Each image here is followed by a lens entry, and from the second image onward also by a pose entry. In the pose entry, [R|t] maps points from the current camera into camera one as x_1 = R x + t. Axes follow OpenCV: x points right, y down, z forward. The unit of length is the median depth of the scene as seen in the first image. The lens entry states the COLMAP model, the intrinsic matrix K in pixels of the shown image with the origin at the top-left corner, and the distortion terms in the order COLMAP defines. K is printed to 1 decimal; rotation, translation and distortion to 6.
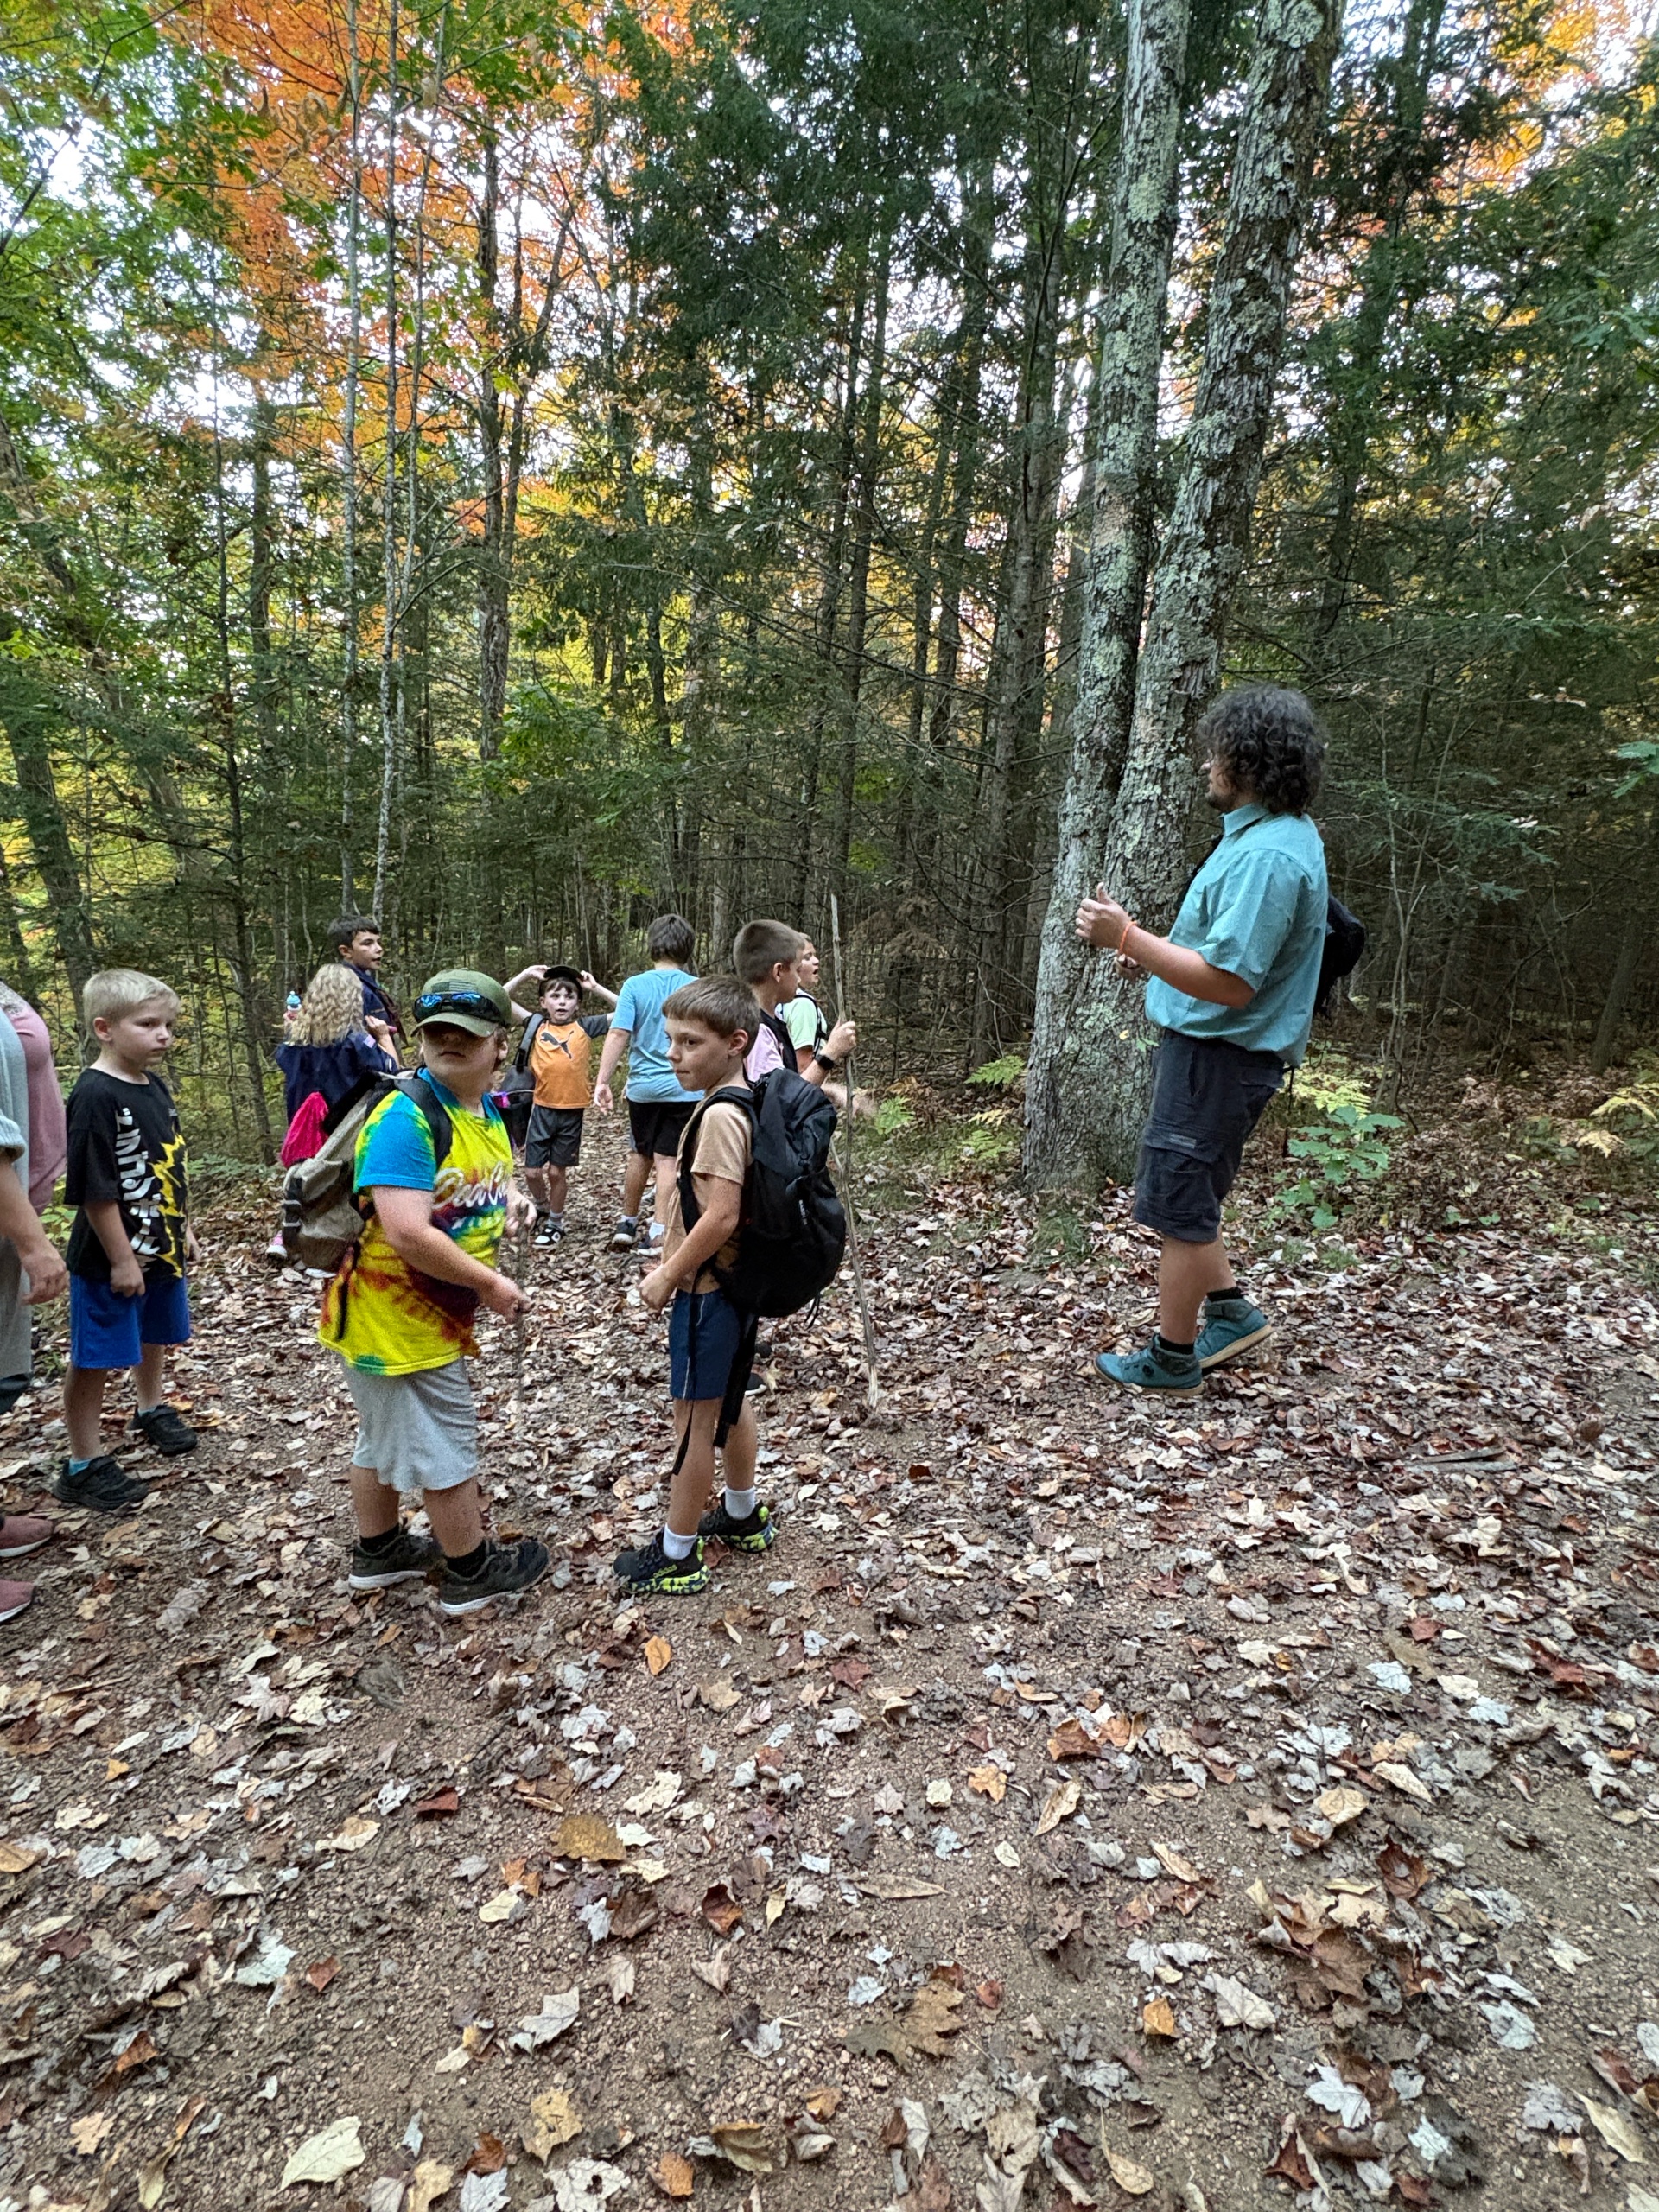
lens RADIAL K [[1032.5, 0, 829.5], [0, 1032.5, 1106.0], [0, 0, 1]] dist [-0.000120, -0.000417]
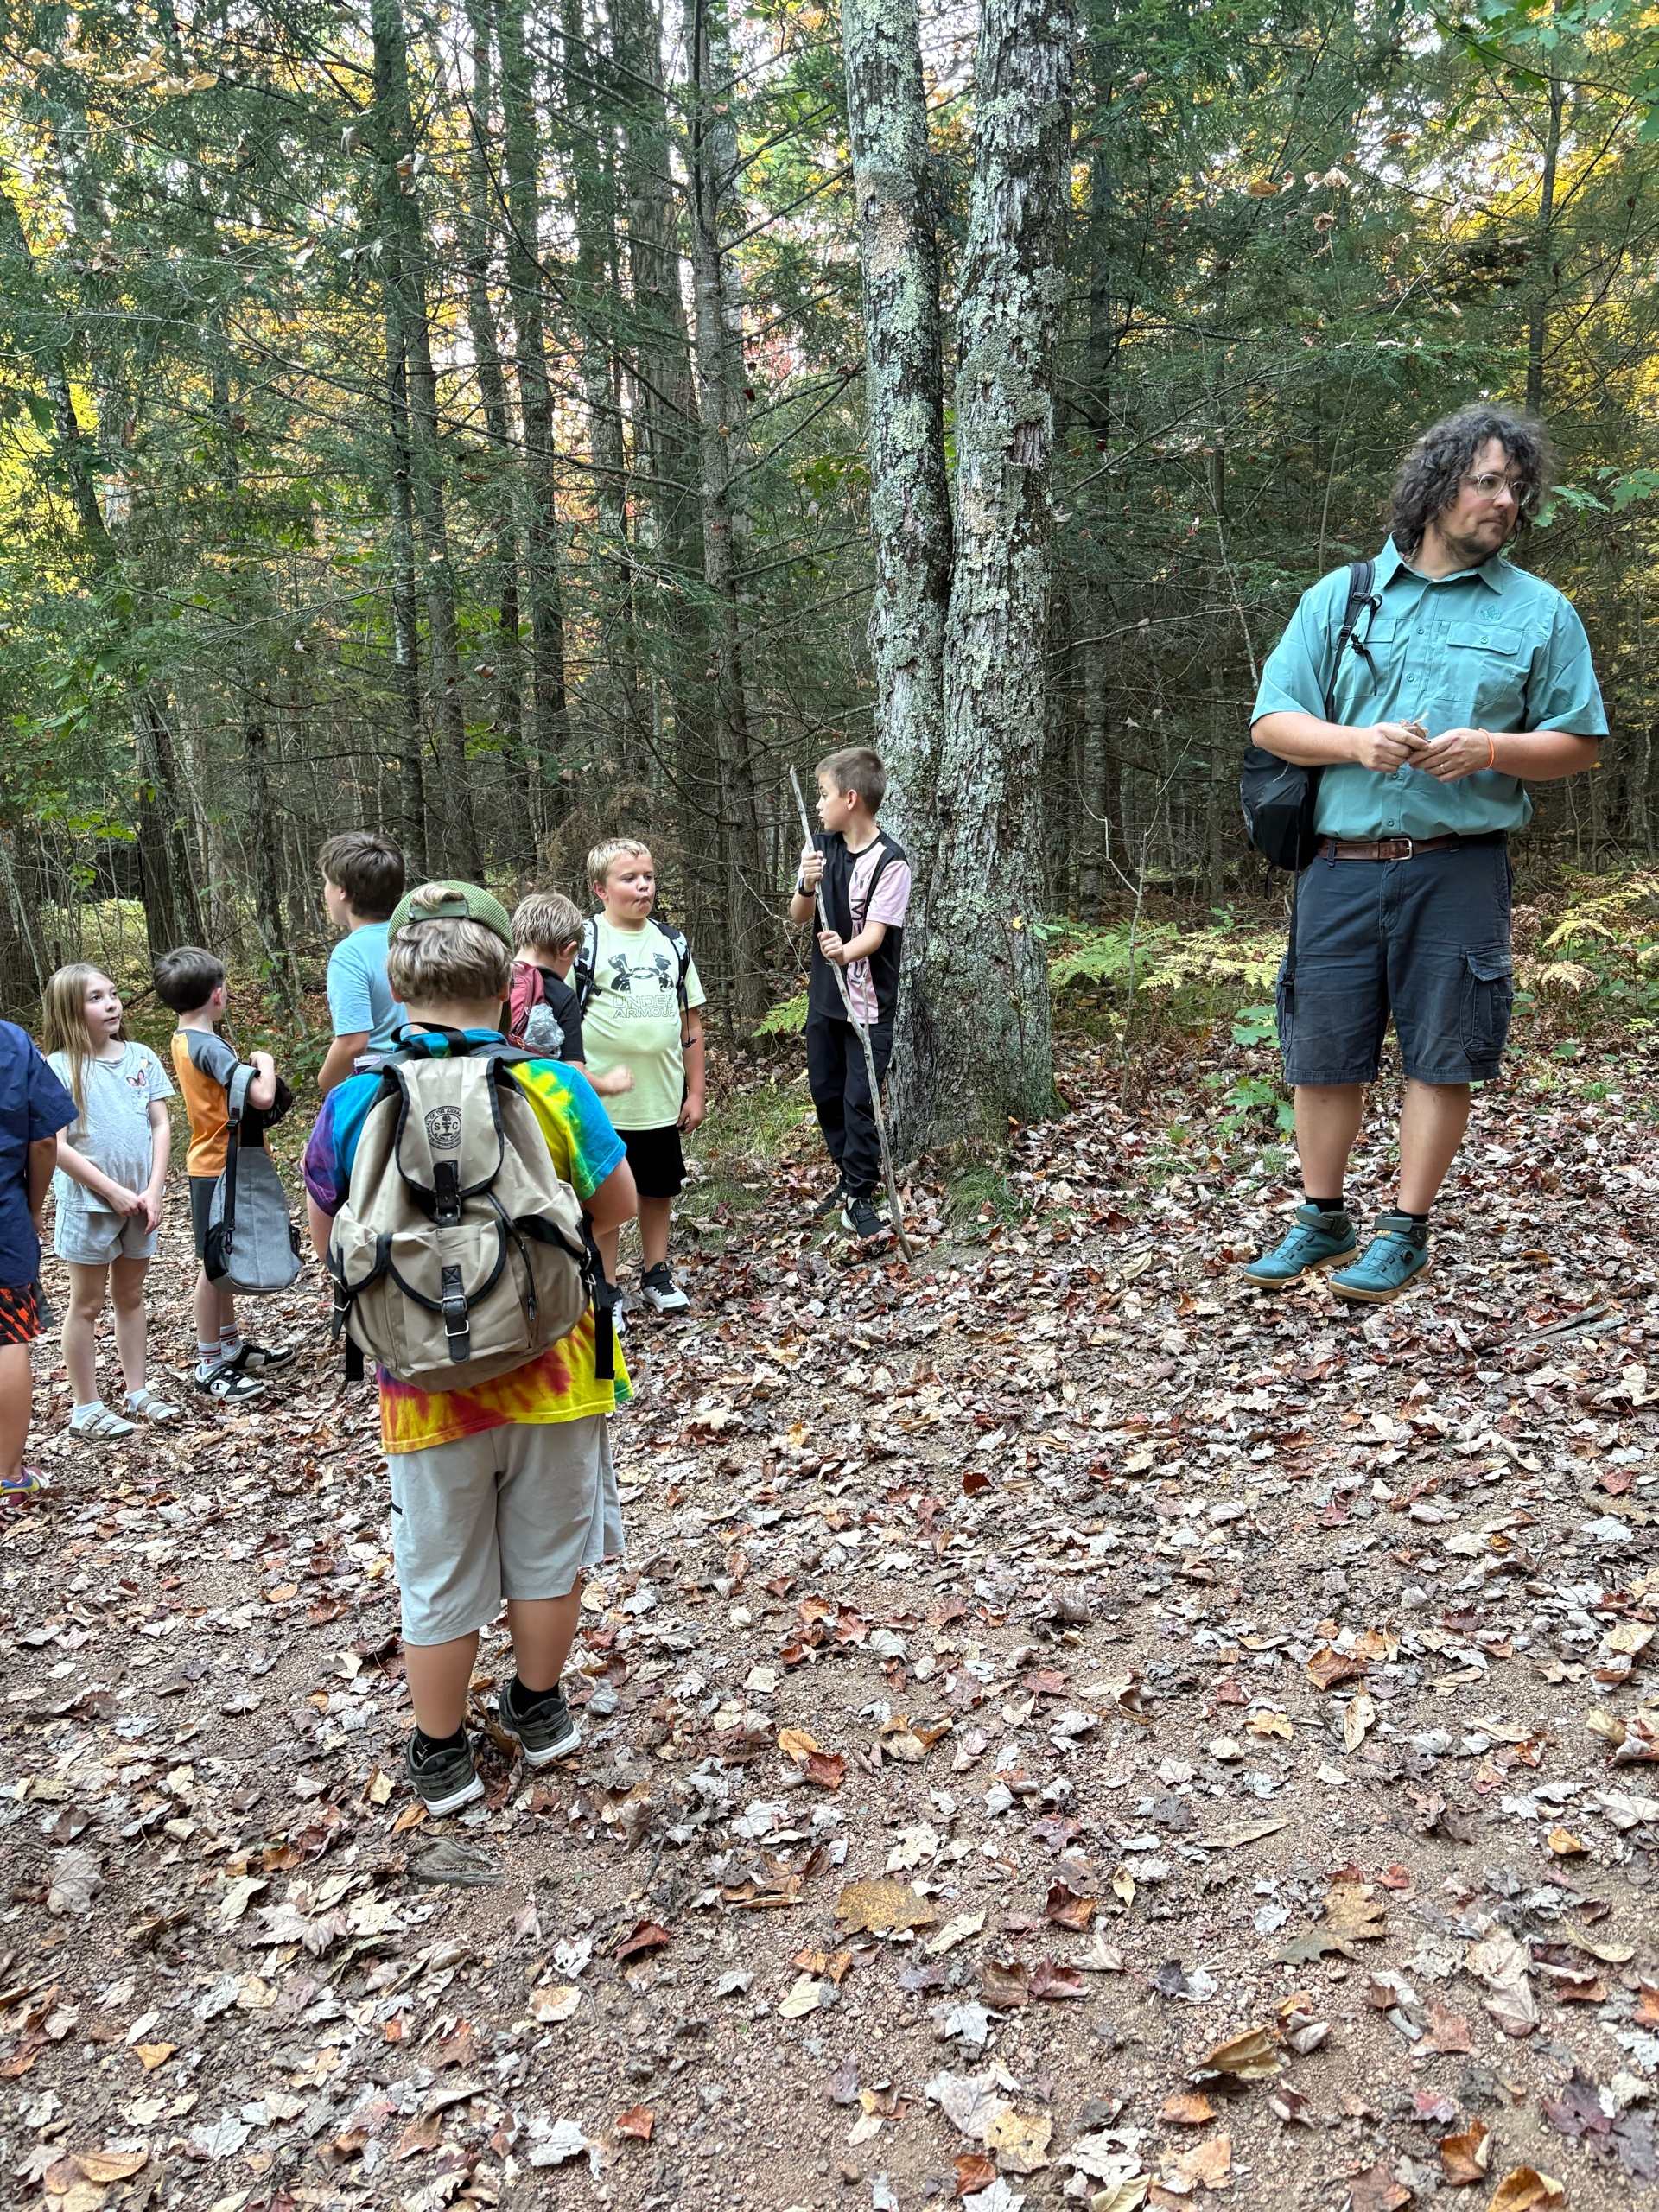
lens RADIAL K [[1542.0, 0, 829.5], [0, 1542.0, 1106.0], [0, 0, 1]] dist [0.012847, 0.008682]
pose [[0.957016, -0.161687, 0.240784, -0.267789], [0.160631, 0.986719, 0.024146, 0.028386], [-0.241490, 0.015570, 0.970278, -0.116683]]
